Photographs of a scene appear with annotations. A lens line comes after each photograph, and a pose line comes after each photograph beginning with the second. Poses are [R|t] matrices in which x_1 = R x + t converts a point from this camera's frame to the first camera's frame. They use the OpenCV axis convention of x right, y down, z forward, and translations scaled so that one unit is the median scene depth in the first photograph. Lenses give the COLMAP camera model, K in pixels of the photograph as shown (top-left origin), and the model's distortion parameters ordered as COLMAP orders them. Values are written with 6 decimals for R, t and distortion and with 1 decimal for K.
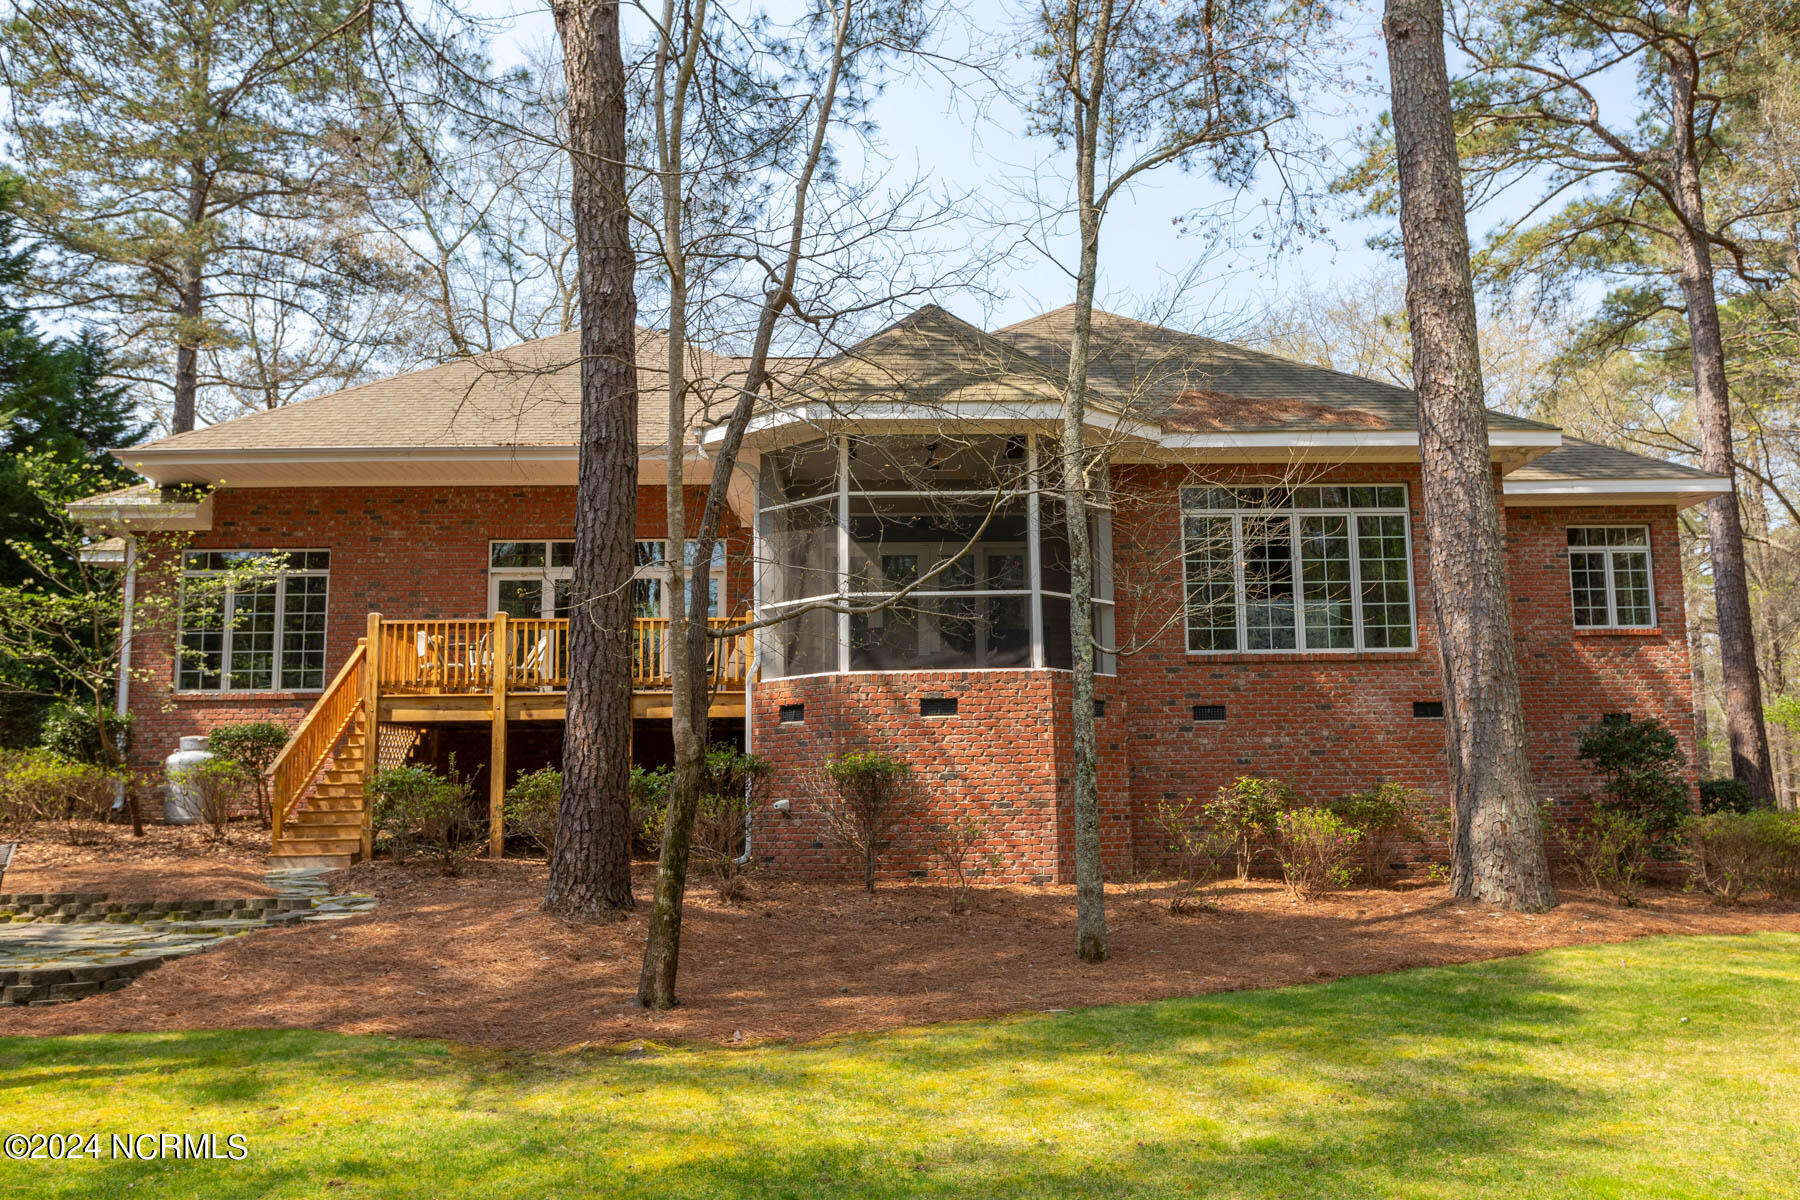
lens RADIAL K [[1418.0, 0, 899.2], [0, 1418.0, 623.5], [0, 0, 1]] dist [0.002819, -0.000939]
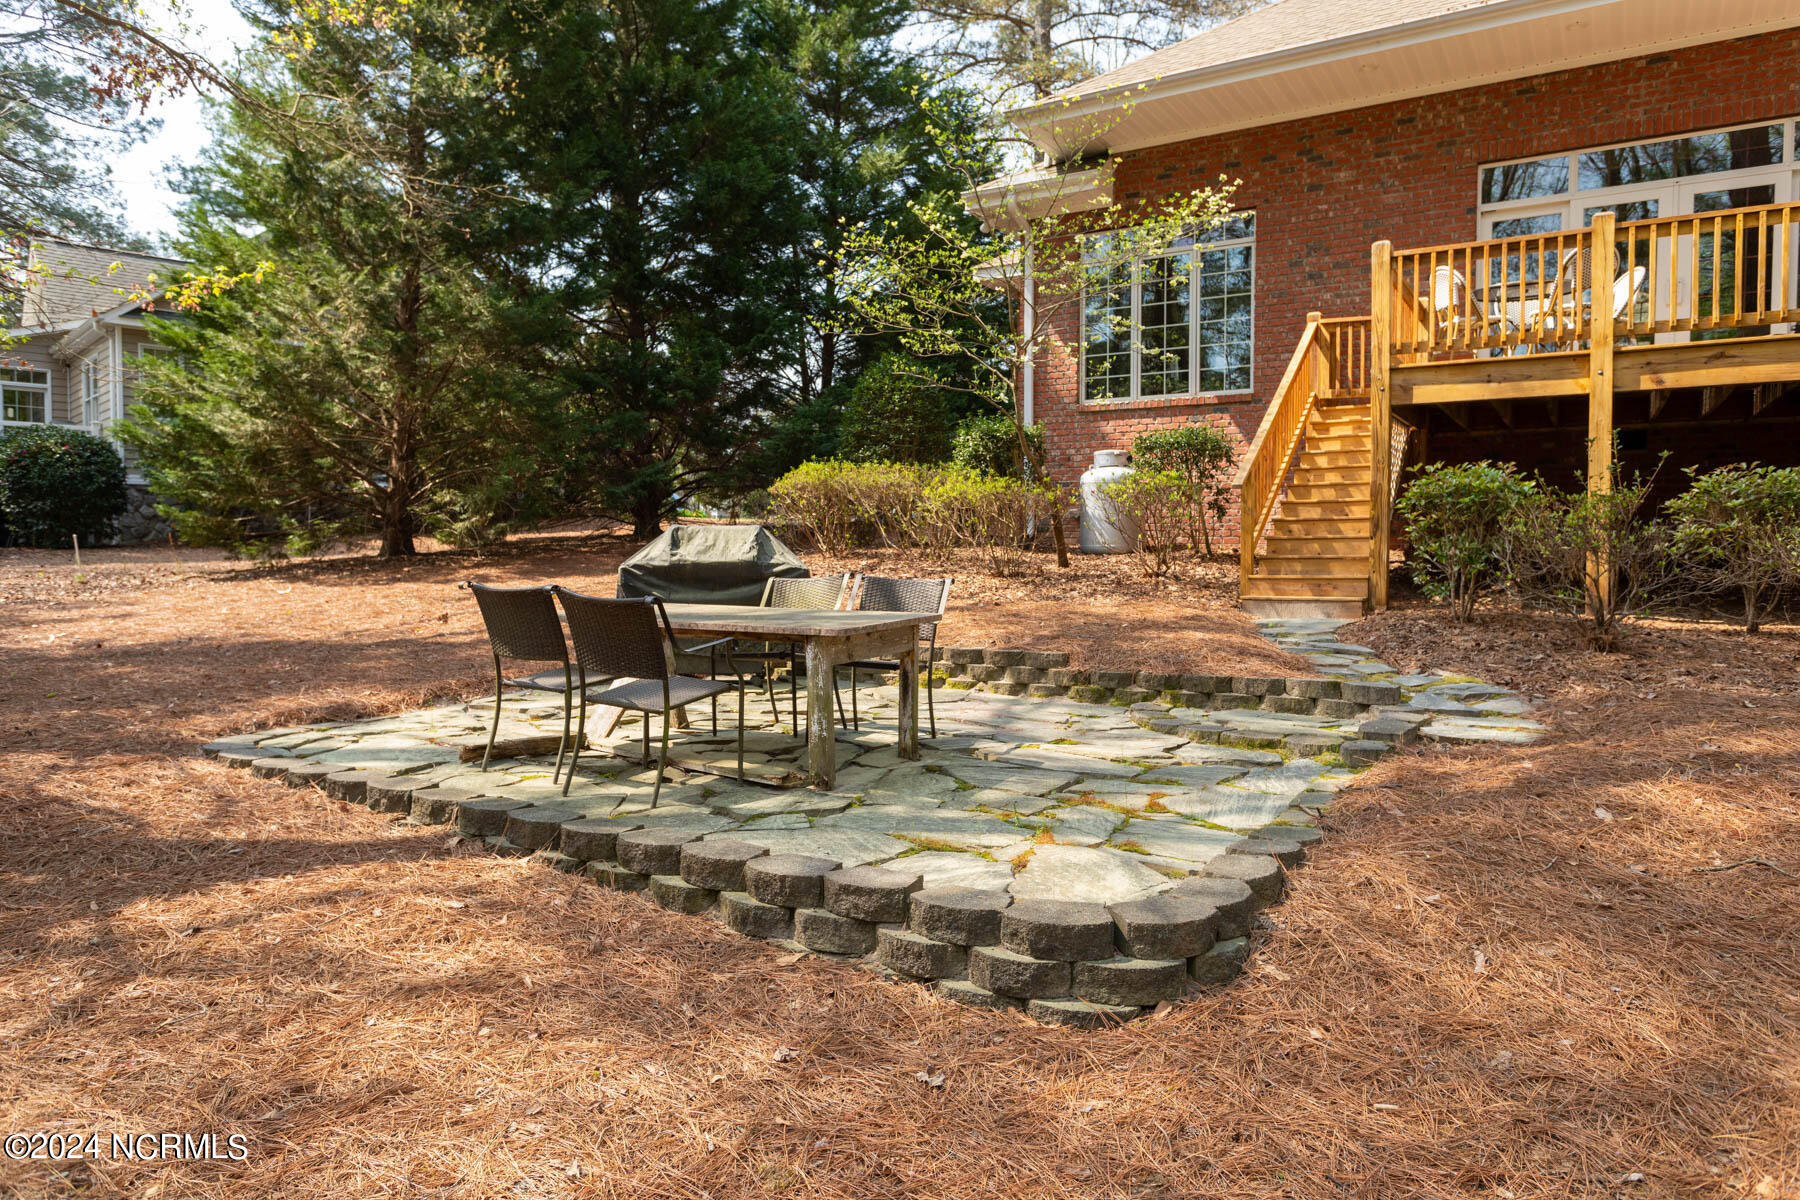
lens RADIAL K [[1231.3, 0, 900.0], [0, 1231.3, 600.0], [0, 0, 1]] dist [0.000476, 0.000140]
pose [[0.840396, 0.035725, -0.540794, -0.243885], [0.058158, 0.986119, 0.155521, 0.055760], [0.538843, -0.162150, 0.826653, 0.378643]]
